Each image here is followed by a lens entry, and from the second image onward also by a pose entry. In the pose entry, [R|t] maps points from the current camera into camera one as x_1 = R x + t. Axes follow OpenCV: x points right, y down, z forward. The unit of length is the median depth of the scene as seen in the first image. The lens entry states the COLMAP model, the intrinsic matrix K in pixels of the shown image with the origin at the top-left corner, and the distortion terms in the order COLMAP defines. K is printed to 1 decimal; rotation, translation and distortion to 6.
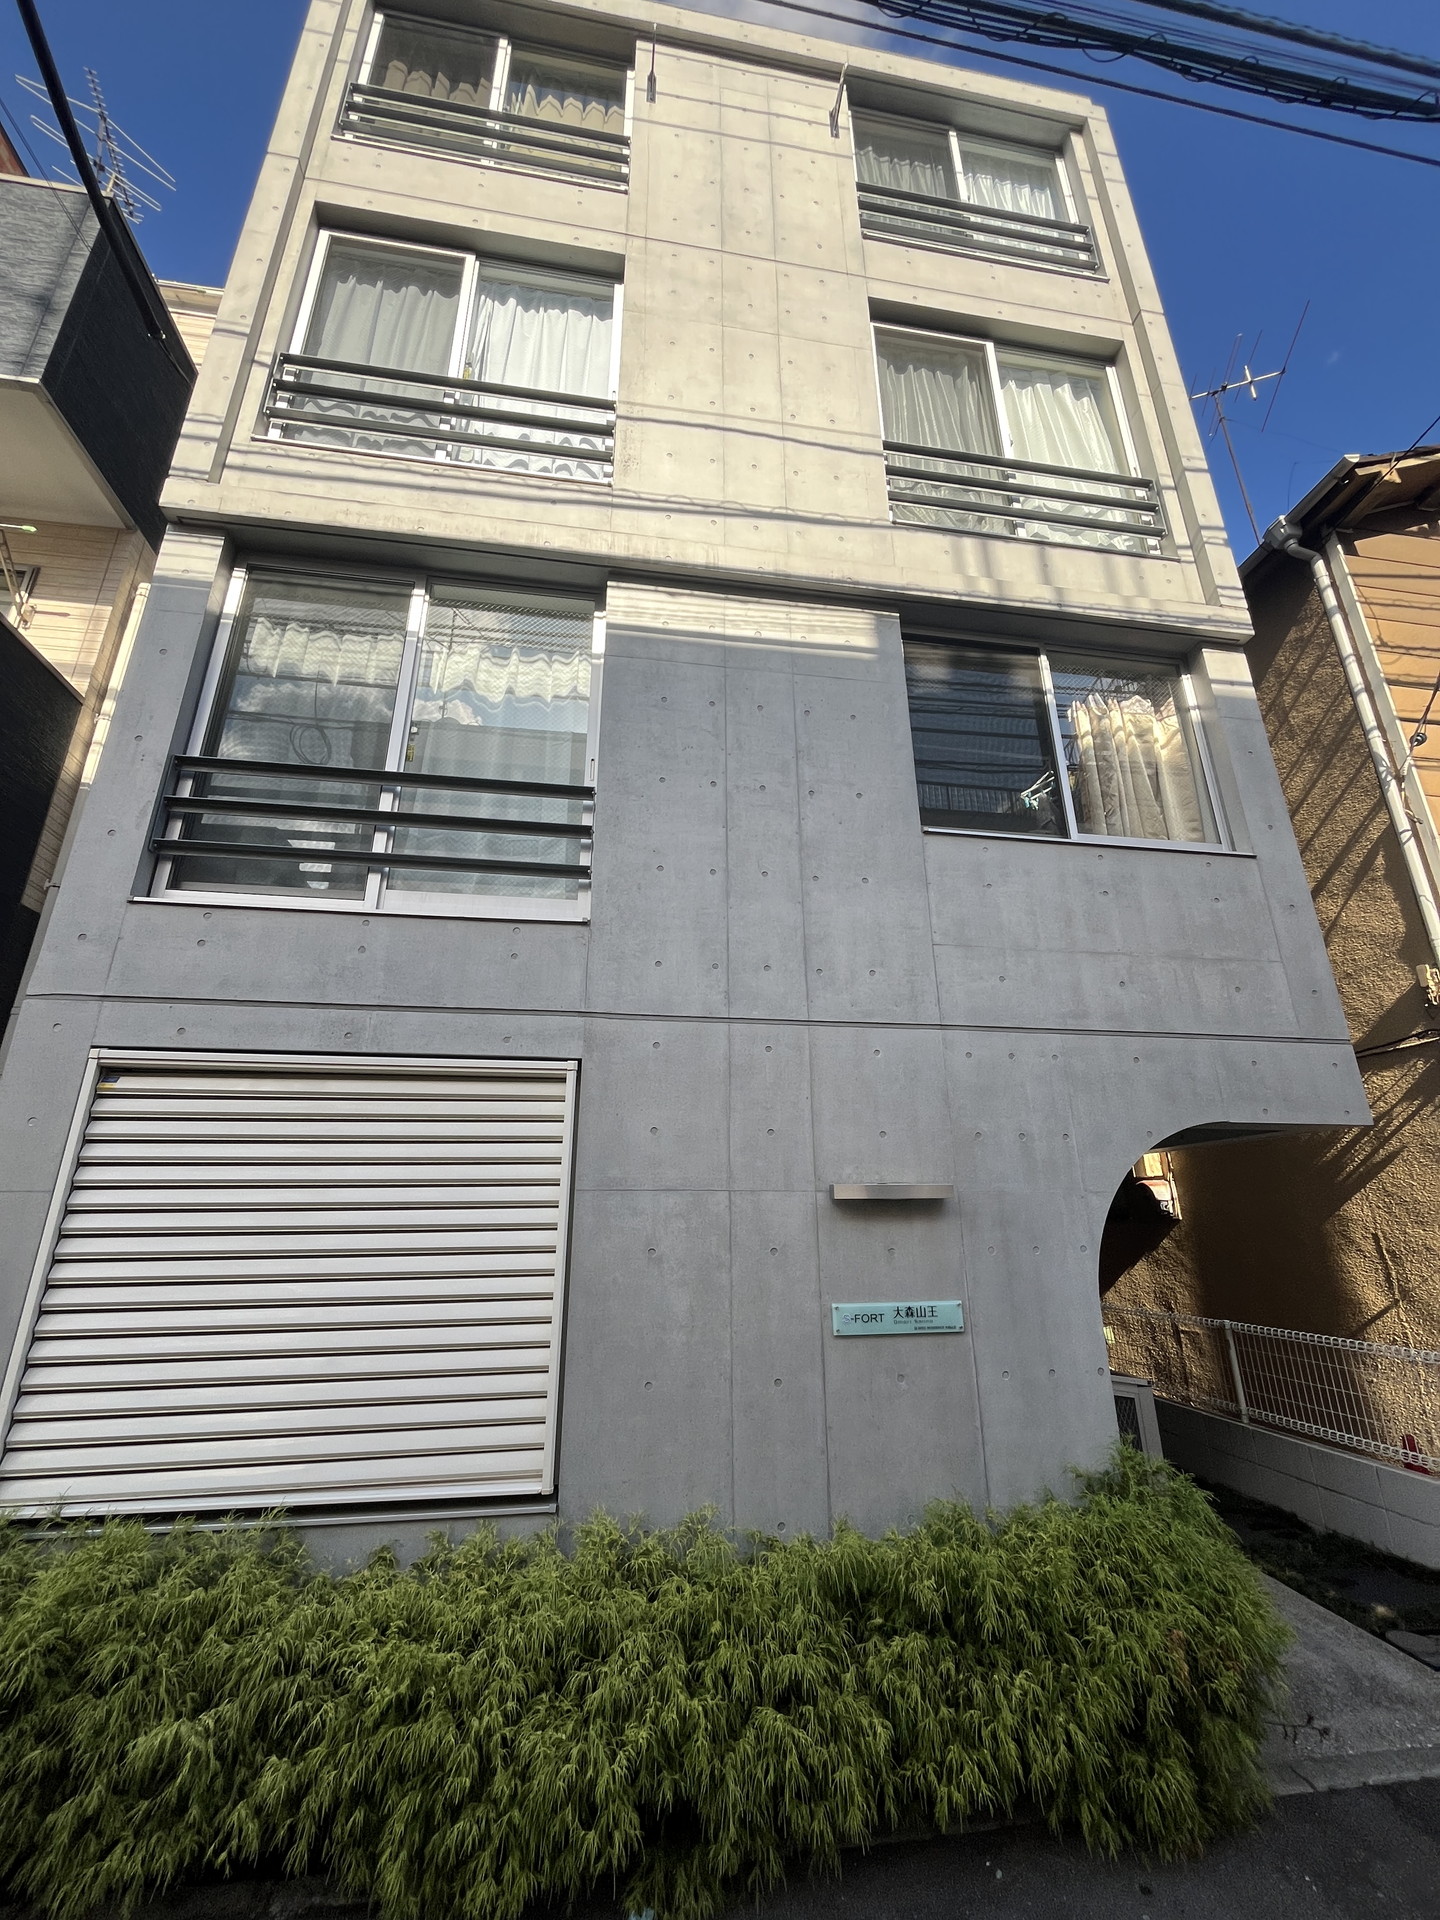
lens RADIAL K [[778.1, 0, 722.5], [0, 778.1, 961.2], [0, 0, 1]] dist [-0.001467, -0.000021]
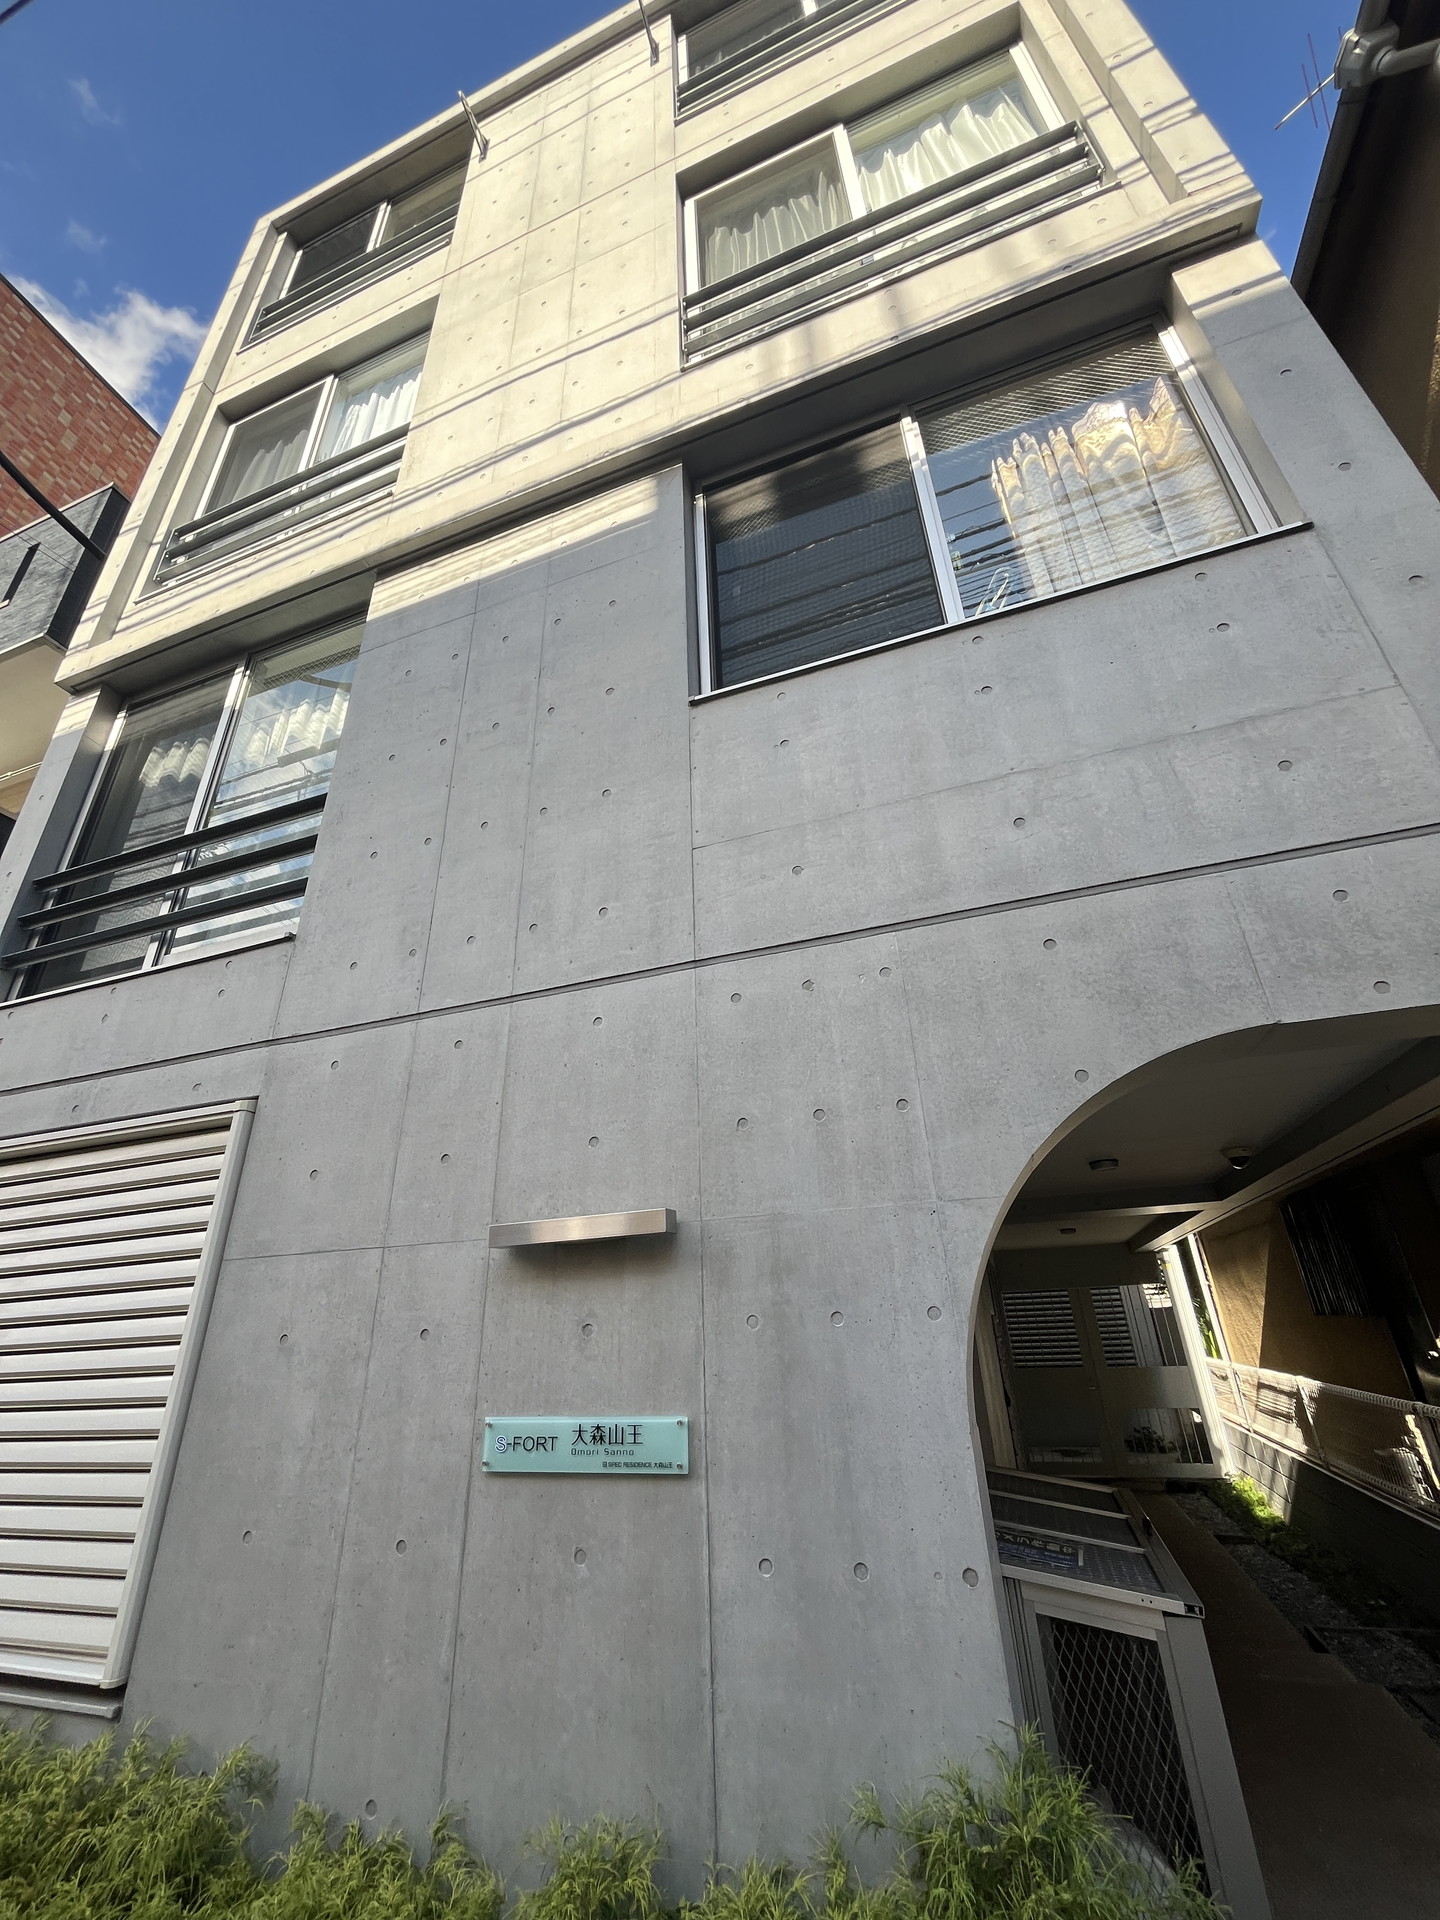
lens RADIAL K [[778.1, 0, 717.6], [0, 778.1, 961.3], [0, 0, 1]] dist [-0.001467, -0.000021]
pose [[0.880148, -0.228036, -0.416339, 0.524449], [0.183661, 0.972340, -0.144305, 0.165404], [0.437730, 0.050545, 0.897685, 0.399740]]
